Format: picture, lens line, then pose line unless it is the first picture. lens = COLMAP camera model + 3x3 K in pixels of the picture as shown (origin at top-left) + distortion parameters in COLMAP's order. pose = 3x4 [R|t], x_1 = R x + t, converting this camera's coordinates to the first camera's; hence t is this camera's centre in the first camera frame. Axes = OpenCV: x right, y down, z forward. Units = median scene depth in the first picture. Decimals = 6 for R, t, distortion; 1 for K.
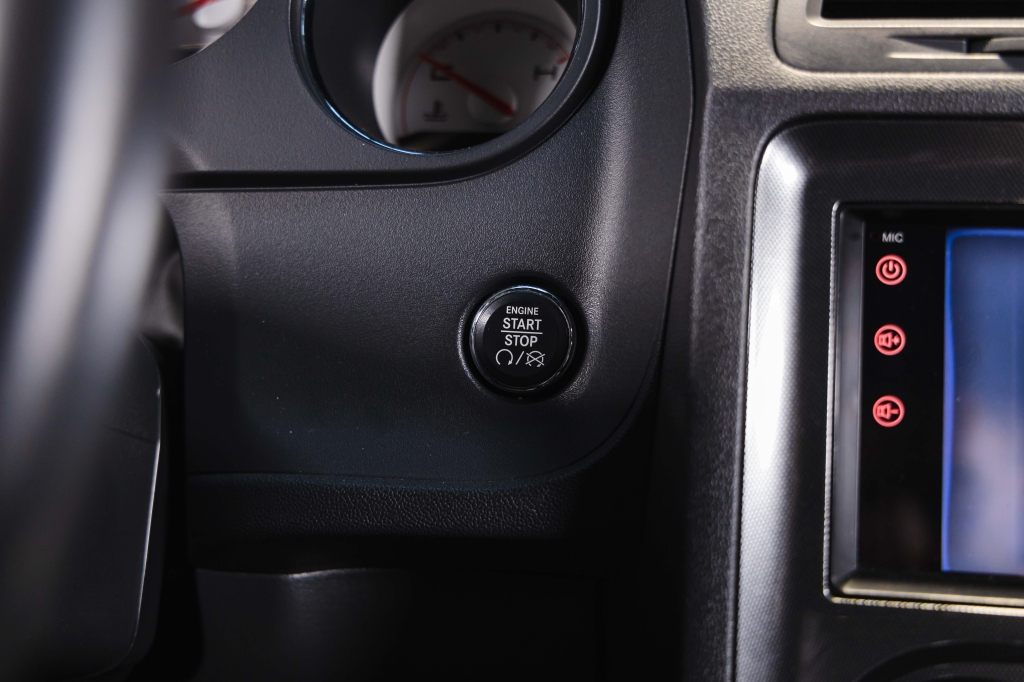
lens RADIAL K [[1452.0, 0, 512.0], [0, 1452.0, 341.0], [0, 0, 1]] dist [-0.006442, 0.010587]
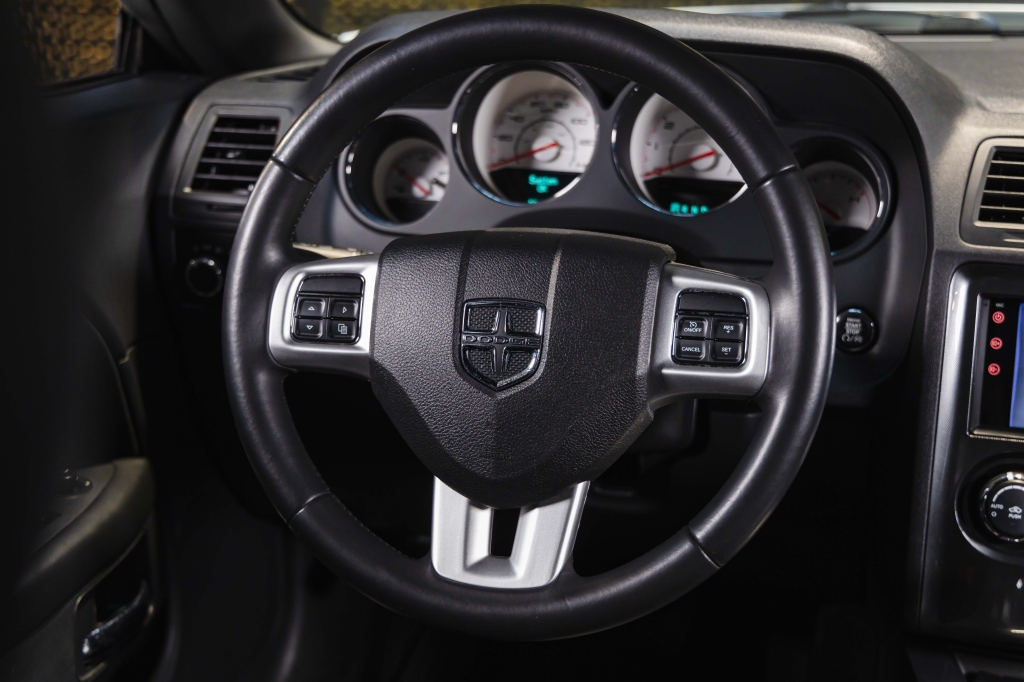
lens RADIAL K [[1530.8, 0, 512.0], [0, 1530.8, 341.0], [0, 0, 1]] dist [0.021739, -0.040069]
pose [[0.997601, 0.017685, -0.066931, -0.462598], [-0.005459, 0.983905, 0.178609, -0.519979], [0.069013, -0.177815, 0.981641, -1.922205]]
